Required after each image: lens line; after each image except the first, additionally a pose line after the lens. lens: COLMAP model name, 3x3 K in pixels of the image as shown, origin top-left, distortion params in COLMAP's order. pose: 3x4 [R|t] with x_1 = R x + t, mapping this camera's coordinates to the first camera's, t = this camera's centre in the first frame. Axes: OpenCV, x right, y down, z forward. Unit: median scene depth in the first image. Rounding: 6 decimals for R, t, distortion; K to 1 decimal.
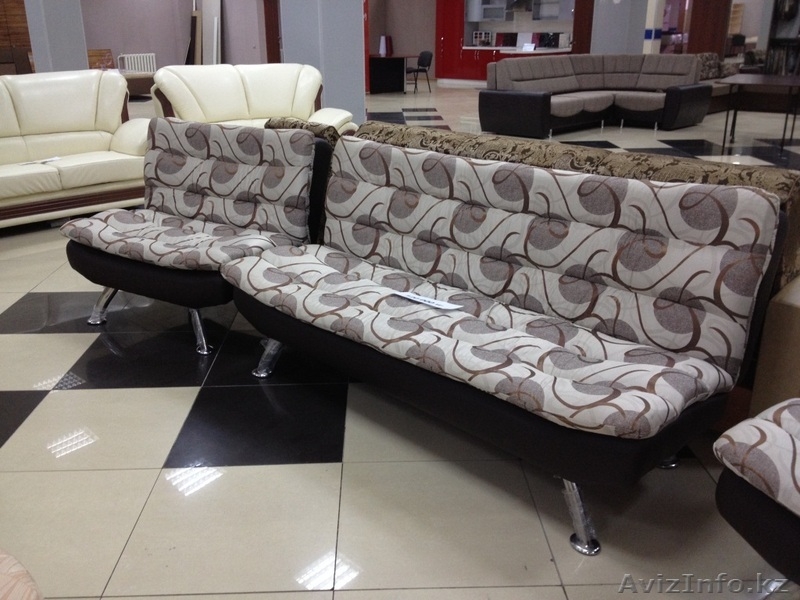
lens RADIAL K [[748.6, 0, 396.8], [0, 748.6, 302.5], [0, 0, 1]] dist [0.112340, -0.215434]
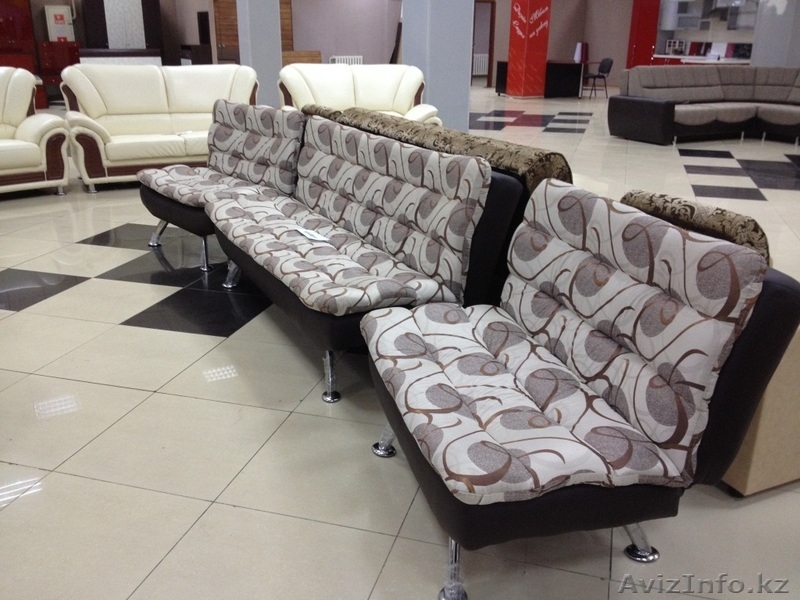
lens RADIAL K [[748.6, 0, 396.8], [0, 748.6, 302.5], [0, 0, 1]] dist [0.112340, -0.215434]
pose [[0.951170, 0.117804, -0.285303, 0.381476], [-0.119847, 0.992738, 0.010353, 0.056159], [0.284451, 0.024345, 0.958381, -0.165418]]
